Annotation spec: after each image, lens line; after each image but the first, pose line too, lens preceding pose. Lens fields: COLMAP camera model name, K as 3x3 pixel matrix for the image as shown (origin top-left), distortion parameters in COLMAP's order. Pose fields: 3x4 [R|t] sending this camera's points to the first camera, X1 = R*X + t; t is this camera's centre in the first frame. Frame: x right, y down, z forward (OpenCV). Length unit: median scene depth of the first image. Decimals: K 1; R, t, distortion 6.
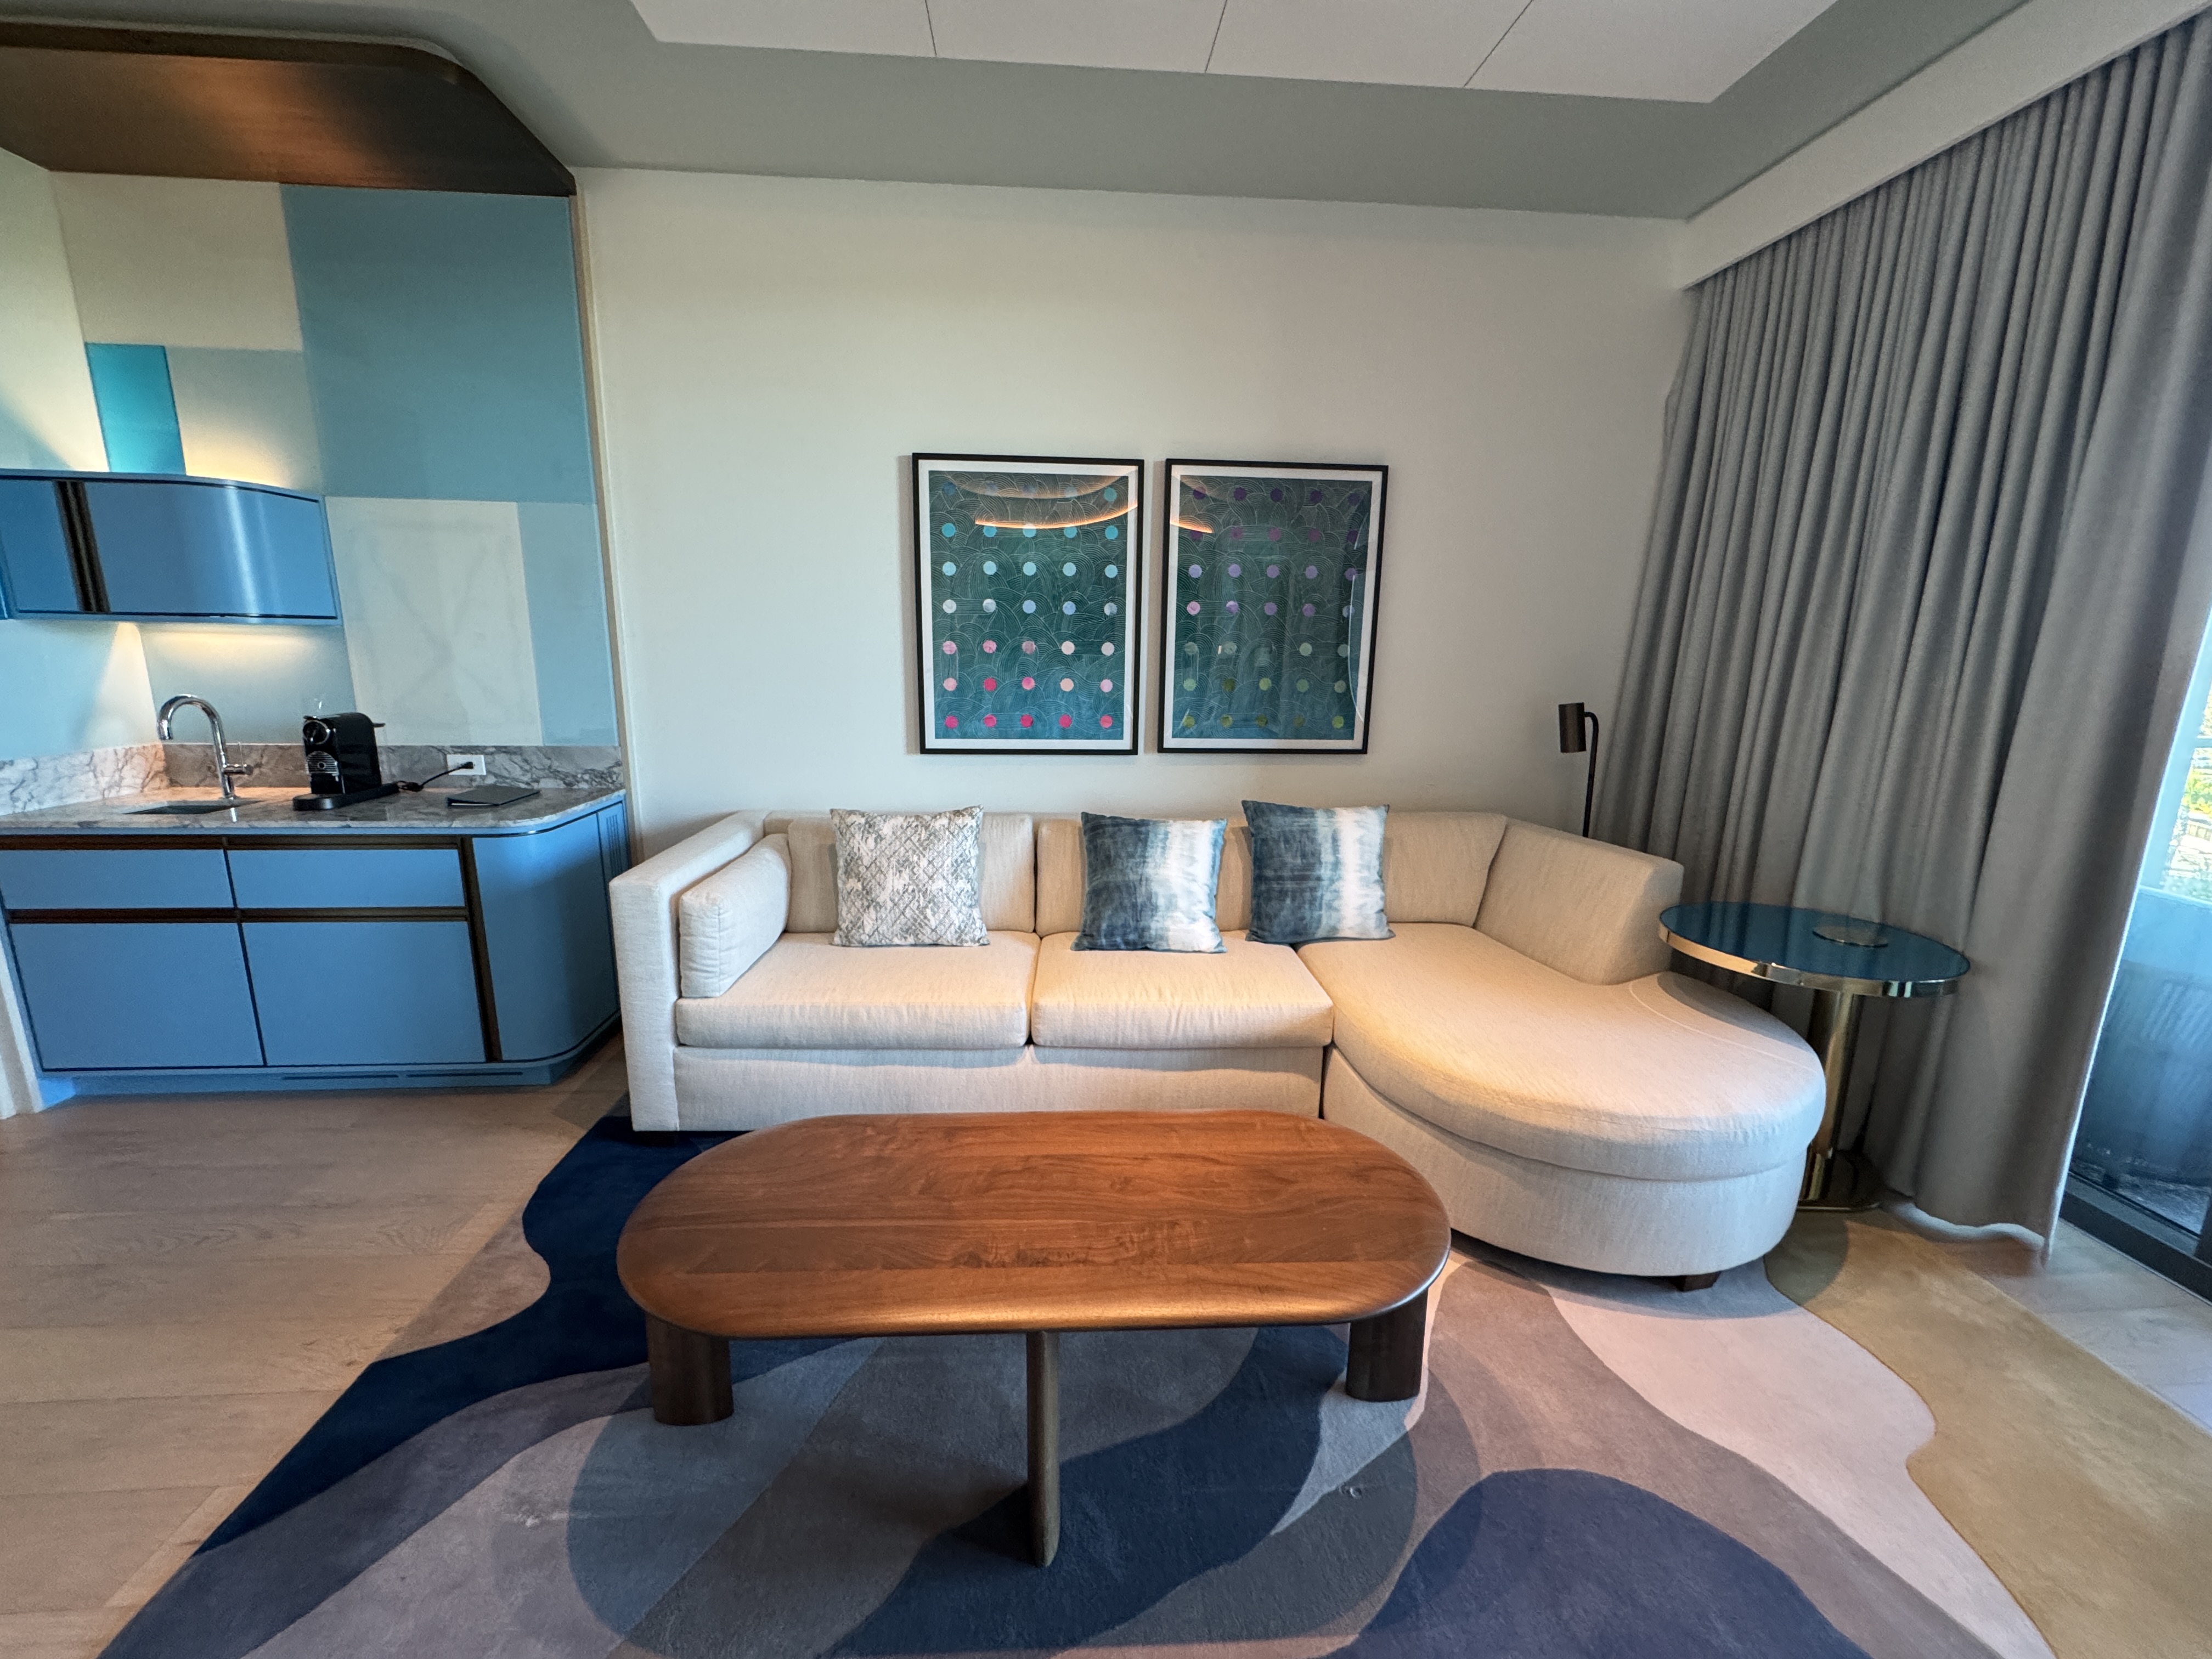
lens RADIAL K [[888.5, 0, 1109.8], [0, 888.5, 829.5], [0, 0, 1]] dist [-0.004226, 0.001067]
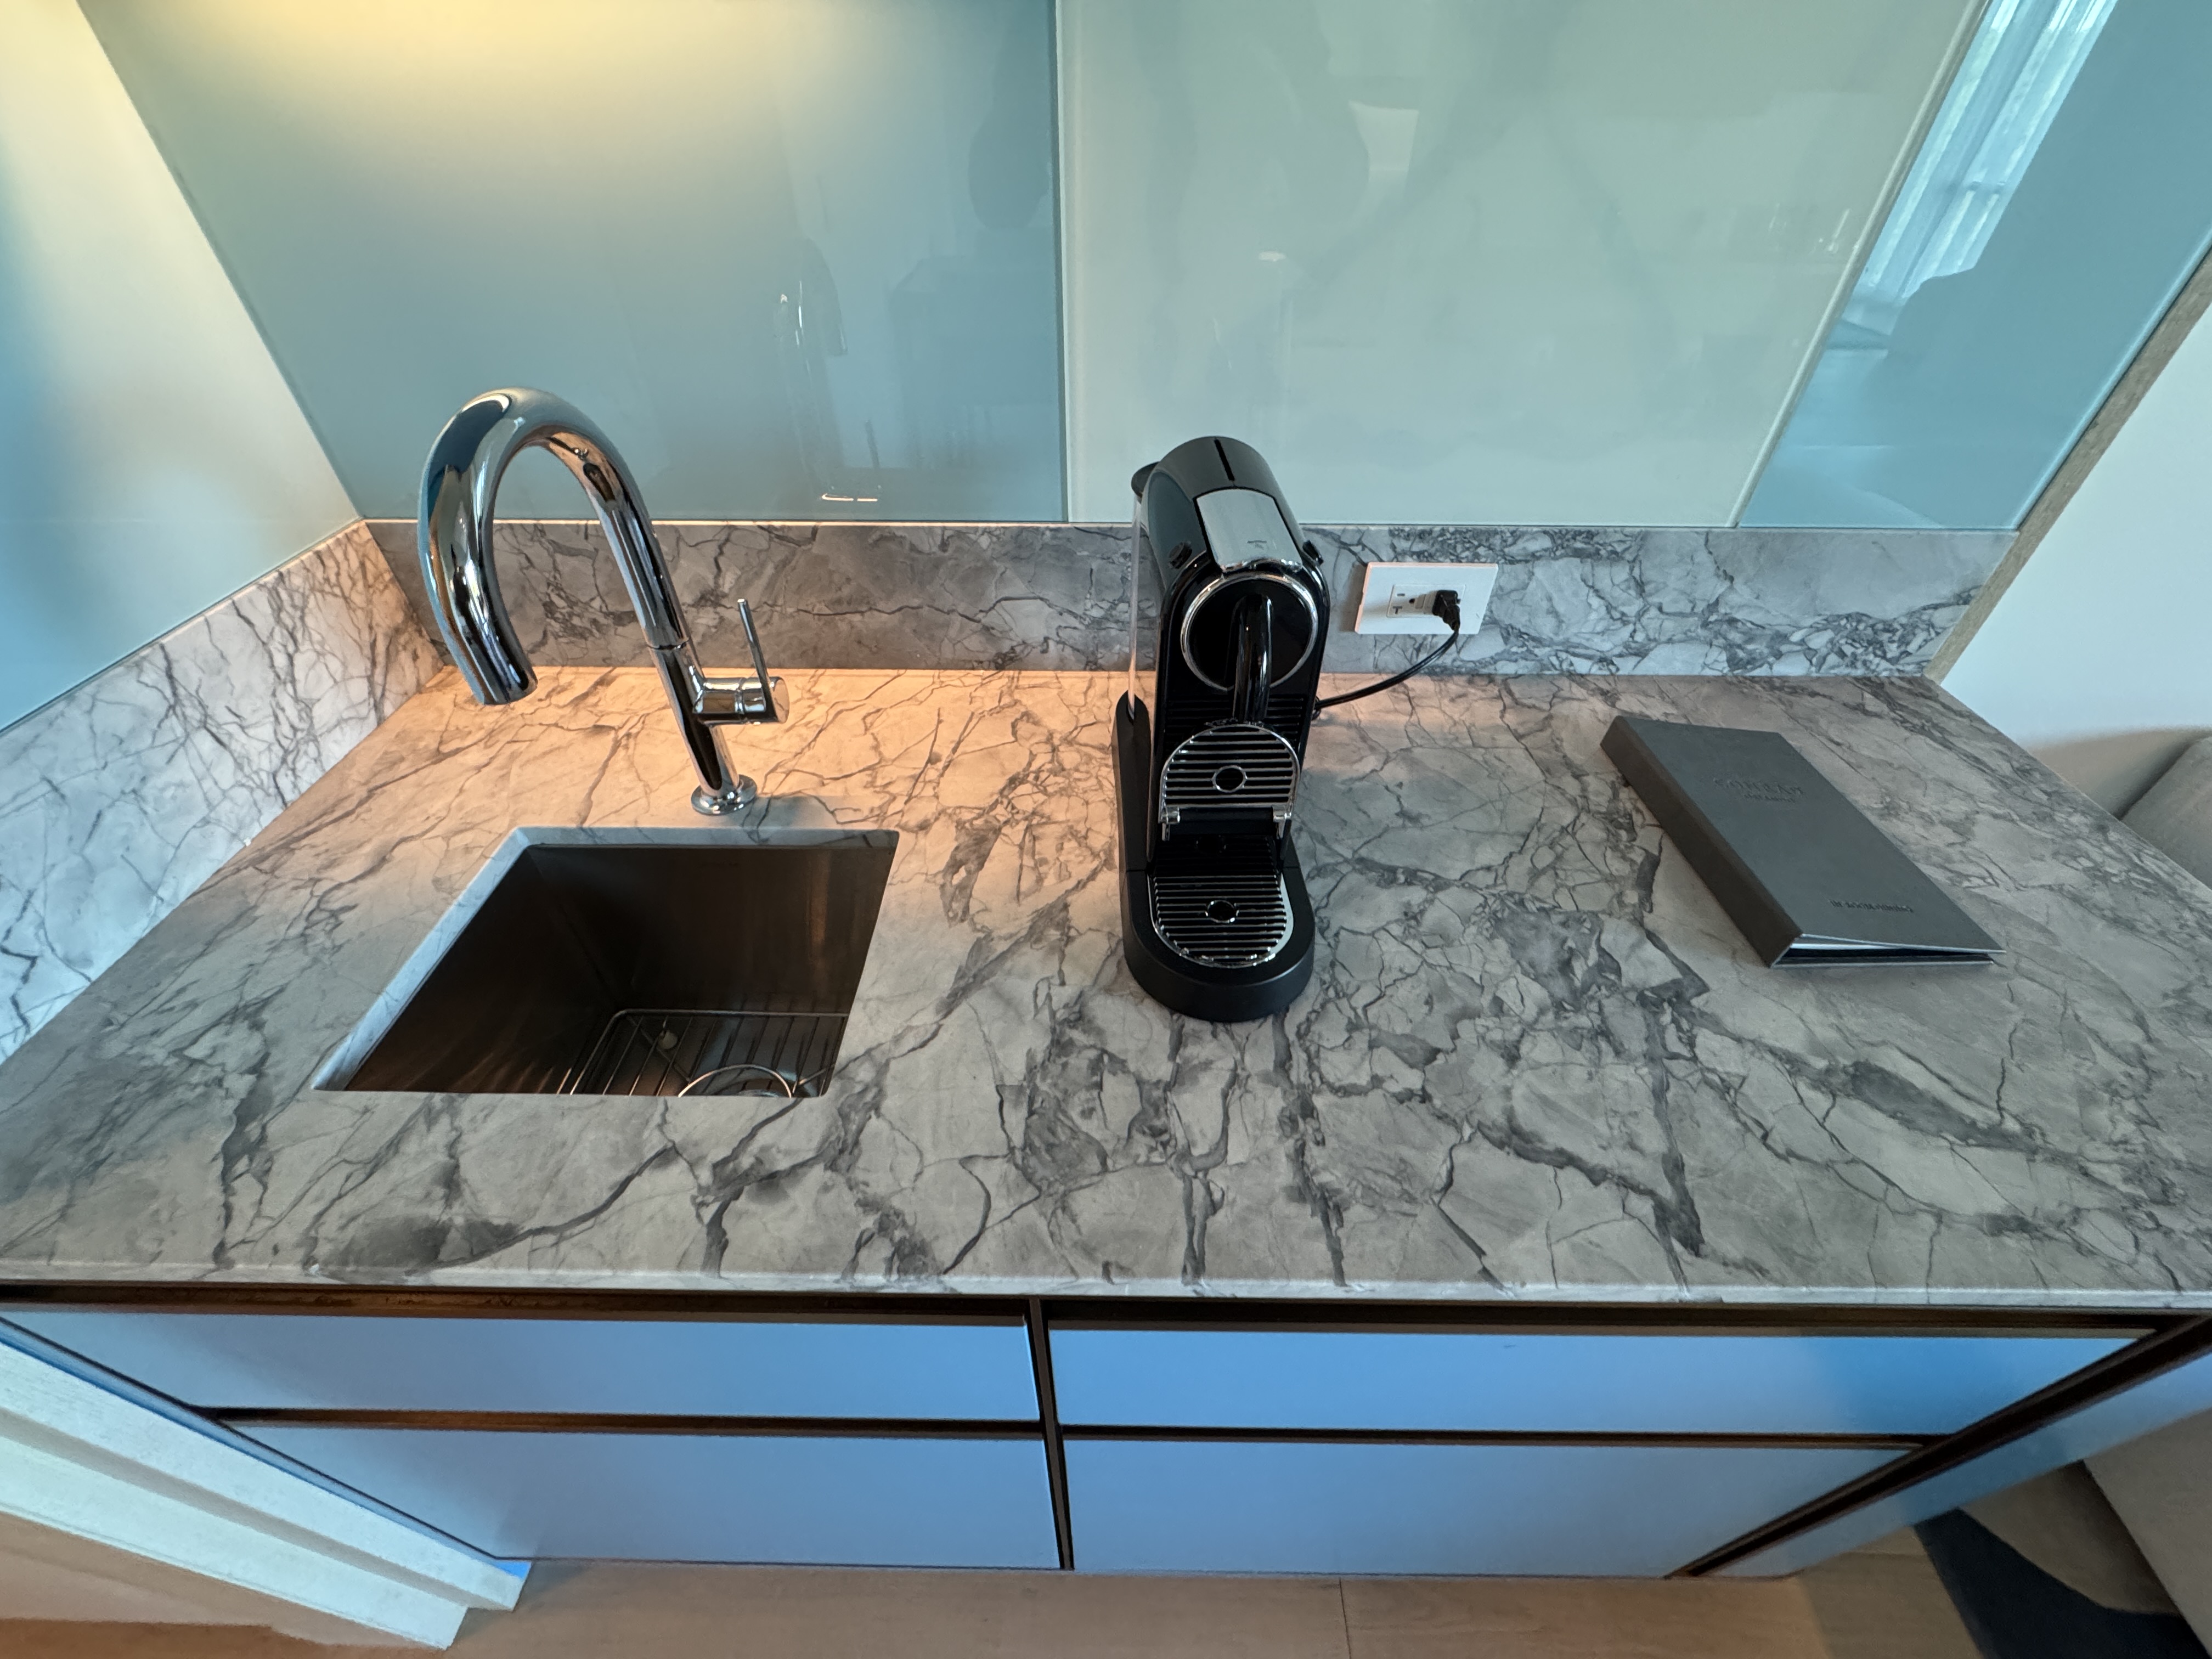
lens RADIAL K [[888.5, 0, 1102.4], [0, 888.5, 824.3], [0, 0, 1]] dist [-0.004226, 0.001067]
pose [[0.995684, 0.049020, -0.078802, -0.838247], [-0.004758, 0.874966, 0.484160, -0.150375], [0.092682, -0.481696, 0.871424, 0.757351]]
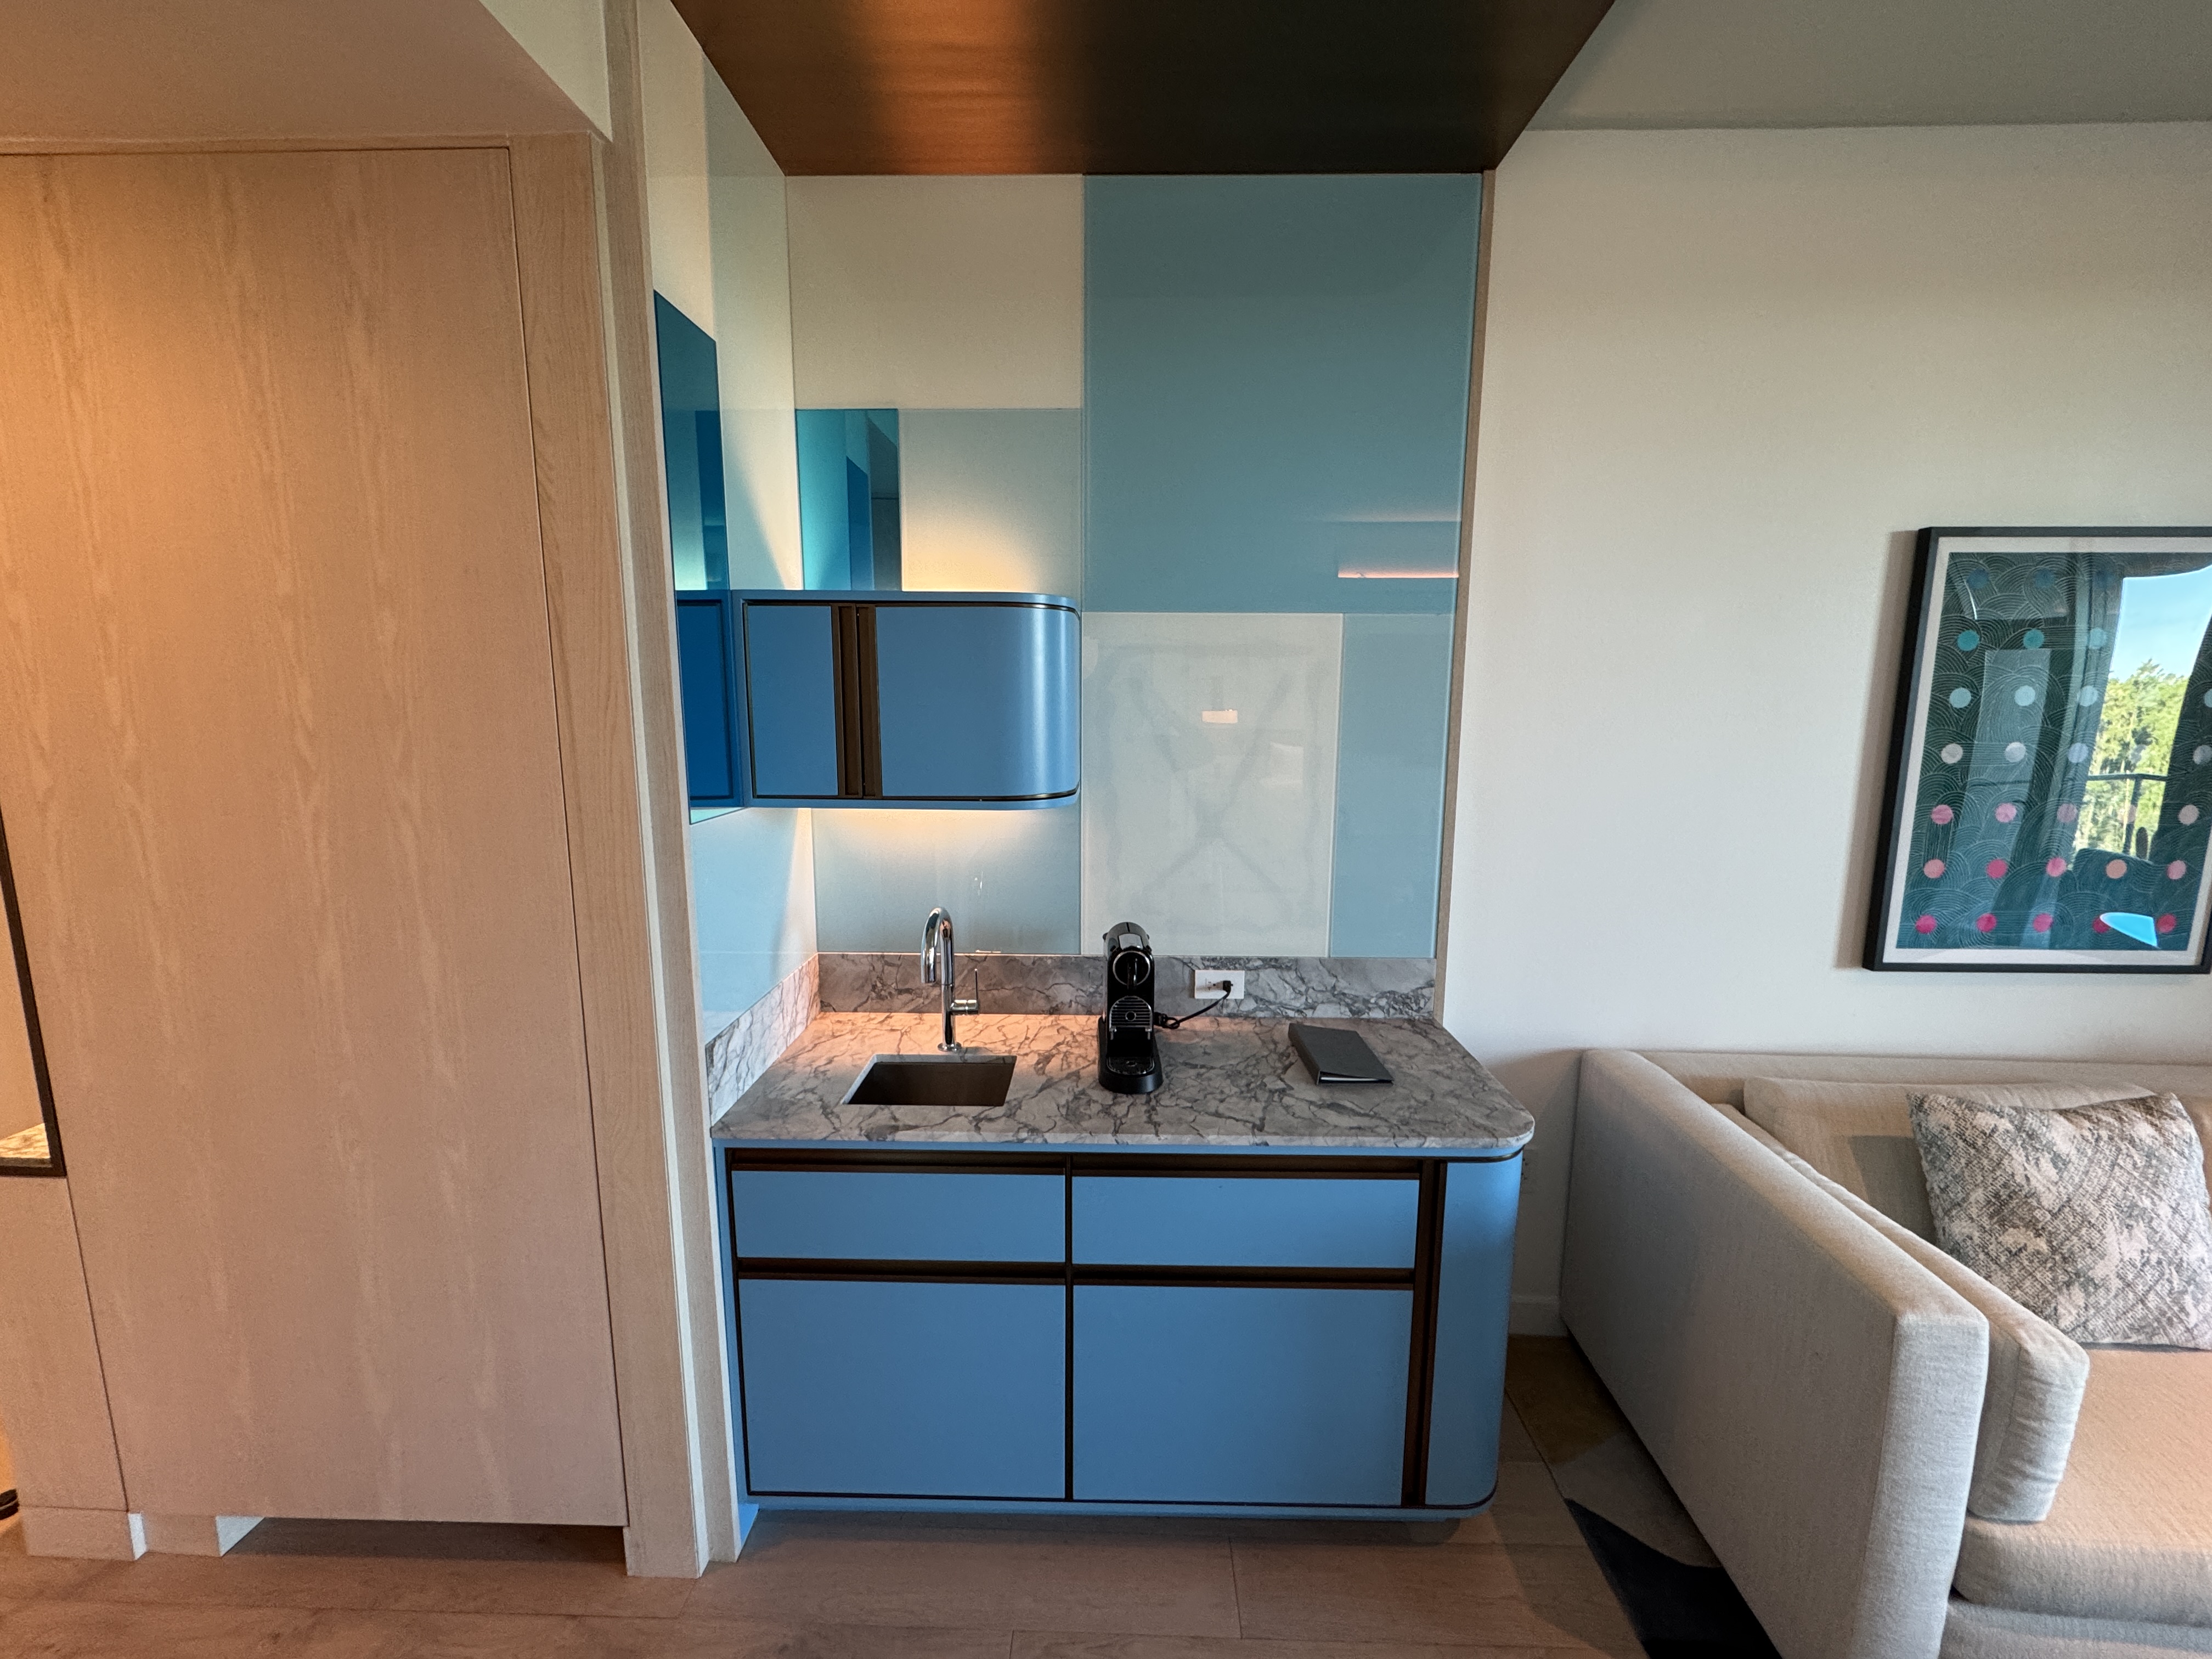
lens RADIAL K [[888.5, 0, 1102.2], [0, 888.5, 830.4], [0, 0, 1]] dist [-0.004226, 0.001067]
pose [[0.995366, 0.004216, -0.096063, -0.787742], [-0.009416, 0.998510, -0.053743, -0.162481], [0.095694, 0.054398, 0.993923, 0.309566]]
